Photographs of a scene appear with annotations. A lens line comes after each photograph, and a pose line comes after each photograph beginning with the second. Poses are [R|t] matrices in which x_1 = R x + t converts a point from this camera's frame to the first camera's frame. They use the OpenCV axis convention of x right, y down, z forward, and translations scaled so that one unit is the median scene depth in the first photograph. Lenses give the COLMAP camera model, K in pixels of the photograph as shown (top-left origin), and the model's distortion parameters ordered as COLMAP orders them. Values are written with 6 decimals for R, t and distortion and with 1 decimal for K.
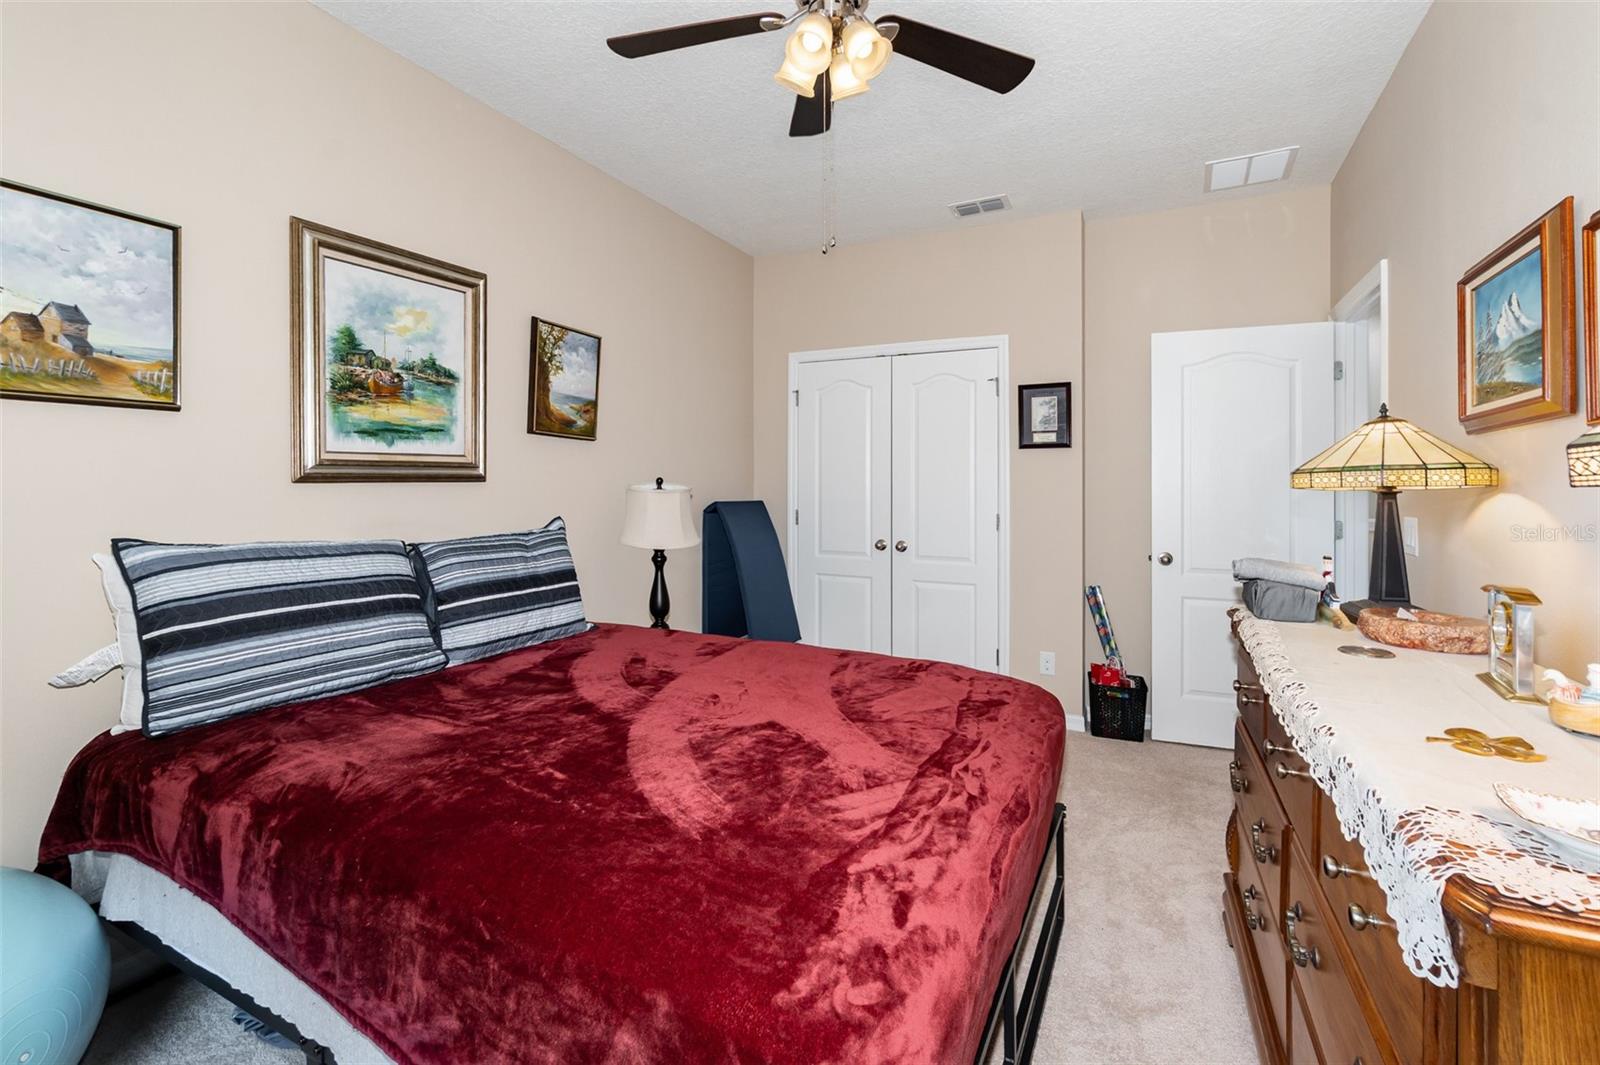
lens RADIAL K [[698.3, 0, 830.1], [0, 698.3, 483.1], [0, 0, 1]] dist [0.002454, 0.000292]
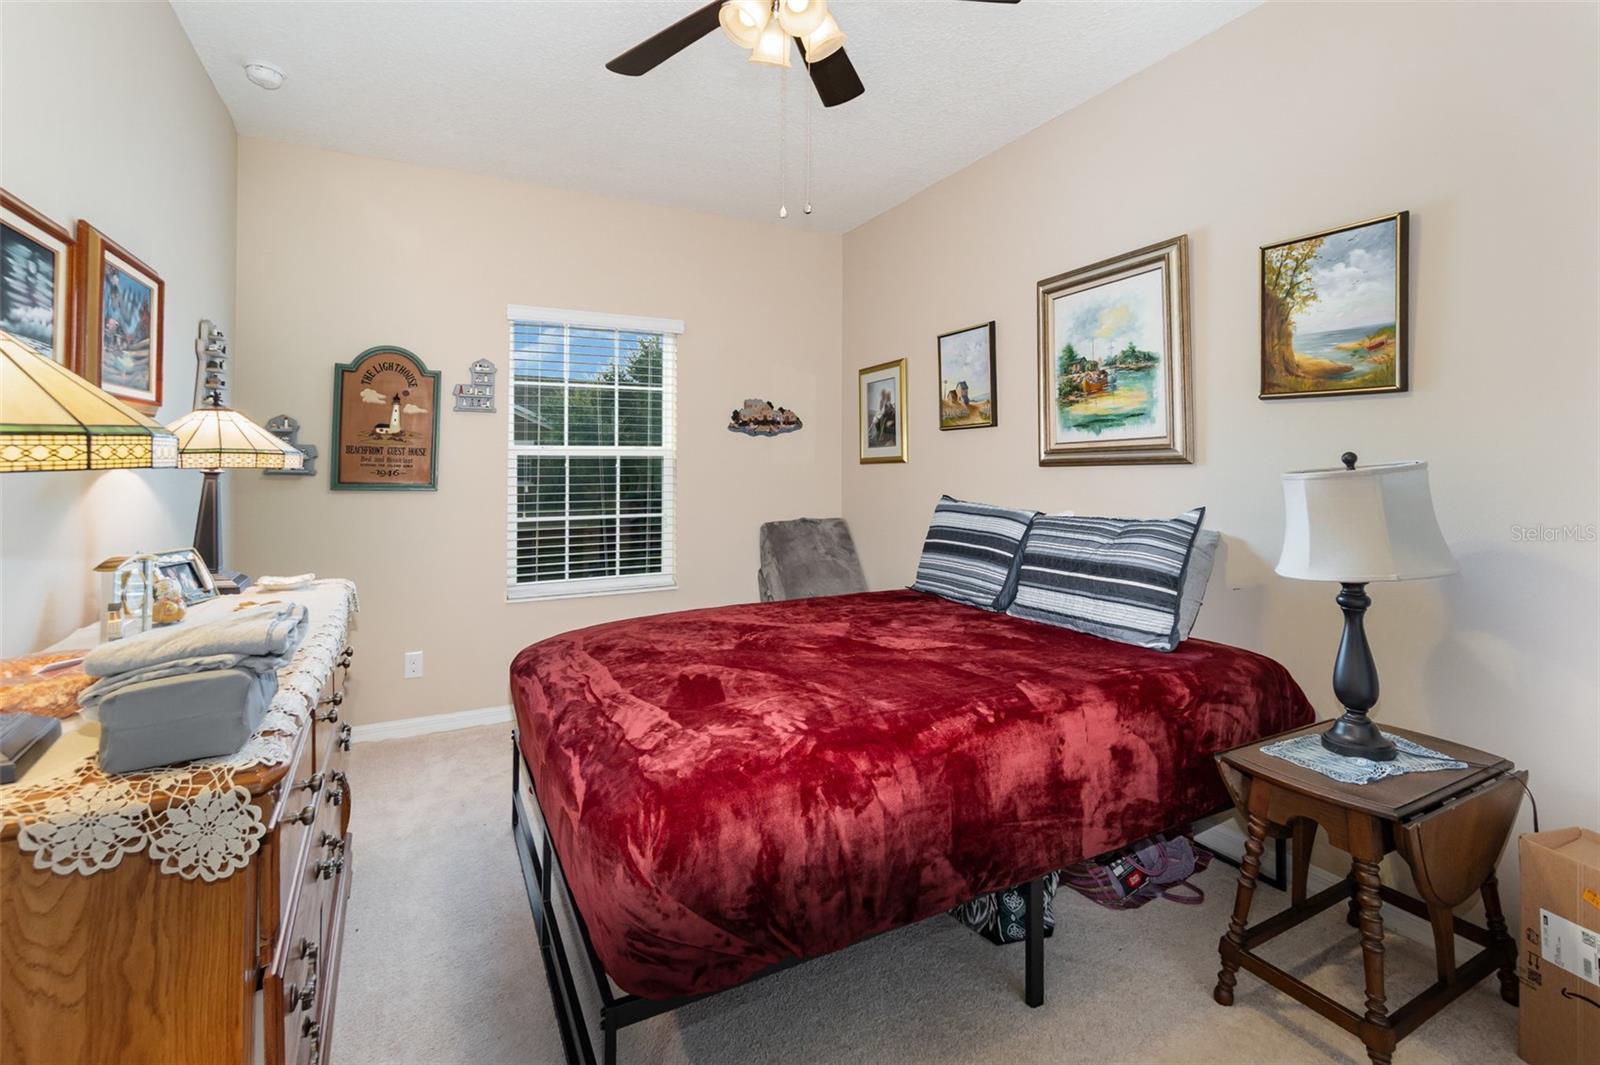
lens RADIAL K [[698.3, 0, 784.4], [0, 698.3, 471.6], [0, 0, 1]] dist [0.002454, 0.000292]
pose [[-0.597556, 0.002270, -0.801824, 0.615294], [0.005199, 0.999986, -0.001043, 0.007435], [0.801810, -0.004792, -0.597560, 1.270007]]
